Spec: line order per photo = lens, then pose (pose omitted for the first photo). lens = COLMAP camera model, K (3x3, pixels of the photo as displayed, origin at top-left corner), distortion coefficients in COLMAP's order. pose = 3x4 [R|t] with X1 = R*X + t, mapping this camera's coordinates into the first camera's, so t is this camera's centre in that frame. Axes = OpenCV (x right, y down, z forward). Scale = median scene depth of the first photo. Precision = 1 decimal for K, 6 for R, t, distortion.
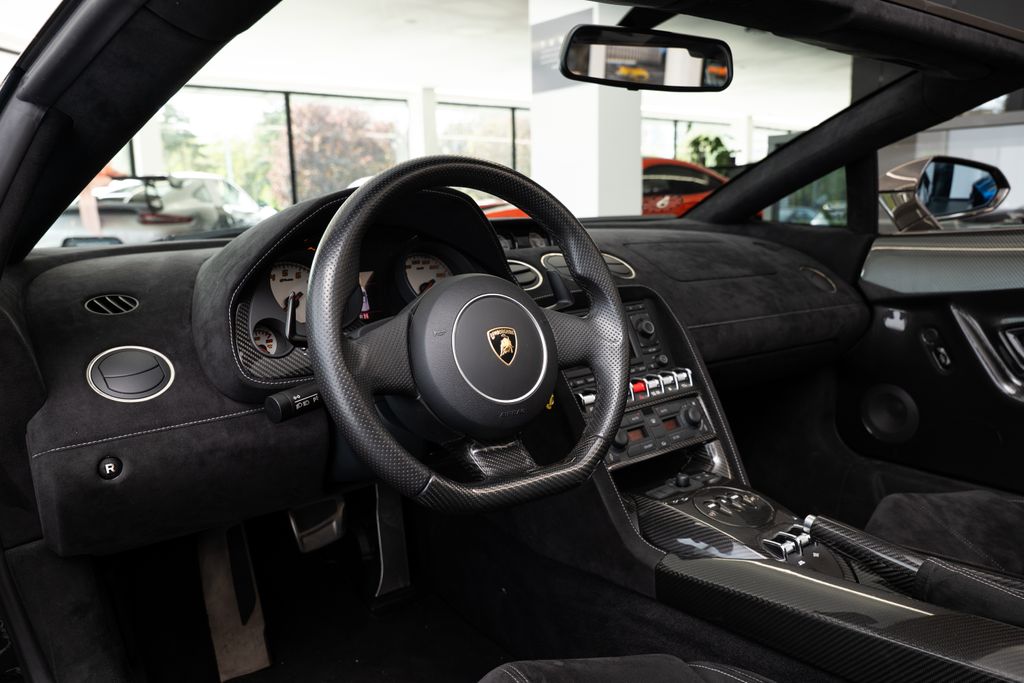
lens RADIAL K [[762.8, 0, 532.9], [0, 762.8, 349.2], [0, 0, 1]] dist [0.002067, -0.000415]
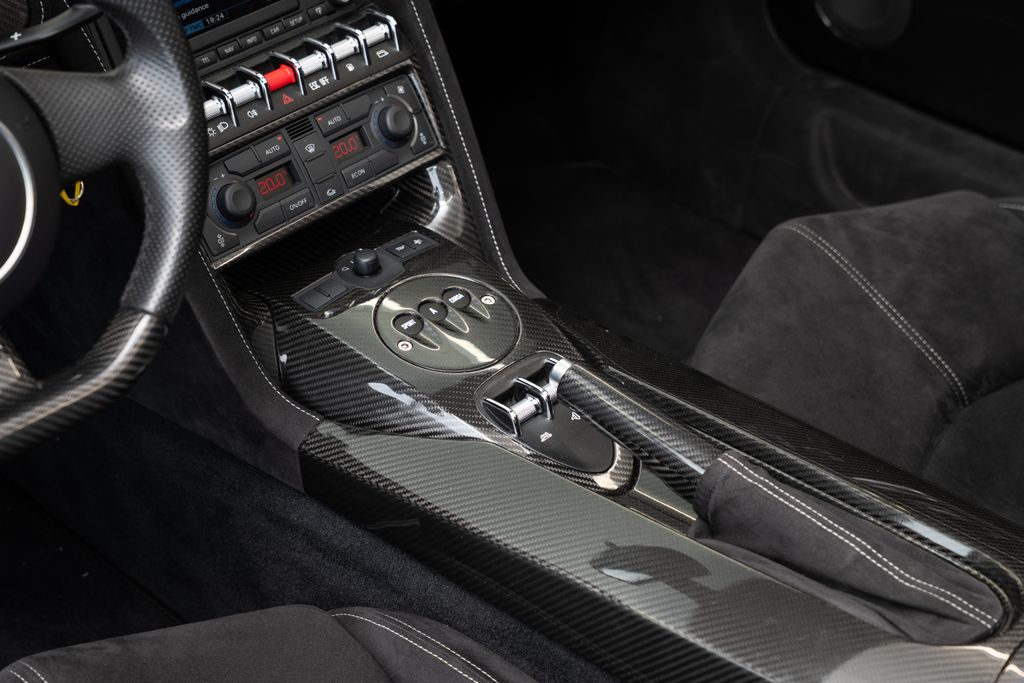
lens RADIAL K [[1861.6, 0, 512.0], [0, 1861.6, 343.5], [0, 0, 1]] dist [0.104803, 0.000000]
pose [[0.990355, -0.055810, 0.126815, 0.134633], [-0.002492, 0.907960, 0.419049, -0.332855], [-0.138531, -0.415323, 0.899064, -0.209586]]
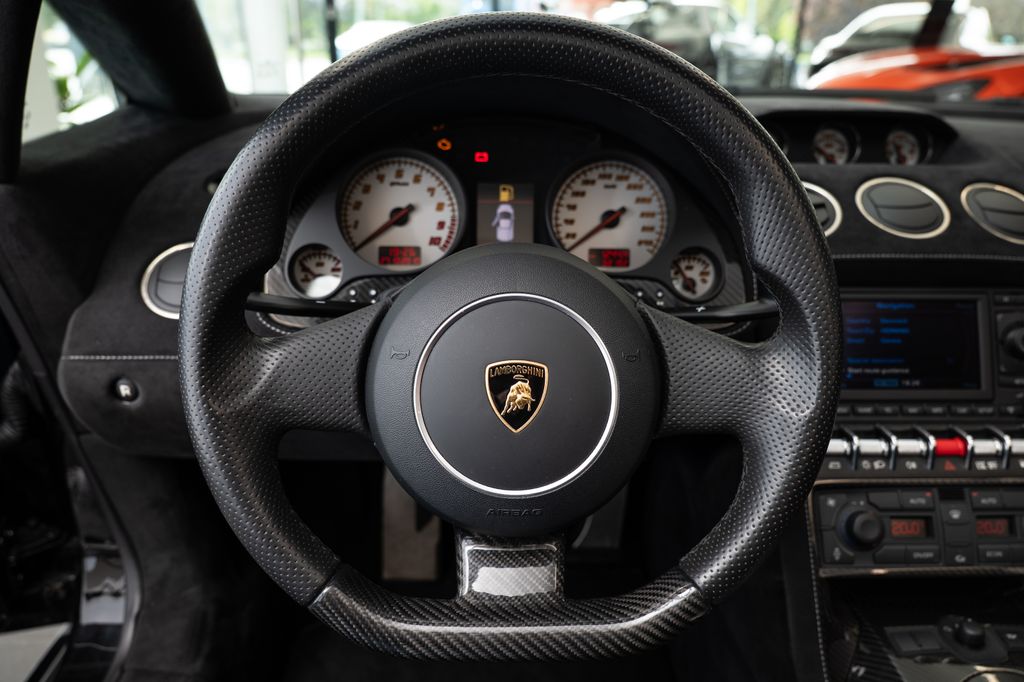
lens RADIAL K [[756.9, 0, 503.9], [0, 756.9, 368.9], [0, 0, 1]] dist [0.013895, -0.011462]
pose [[0.803992, 0.282477, -0.523263, 0.163939], [-0.157277, 0.949644, 0.270999, -0.117412], [0.573464, -0.135584, 0.807933, 0.388630]]
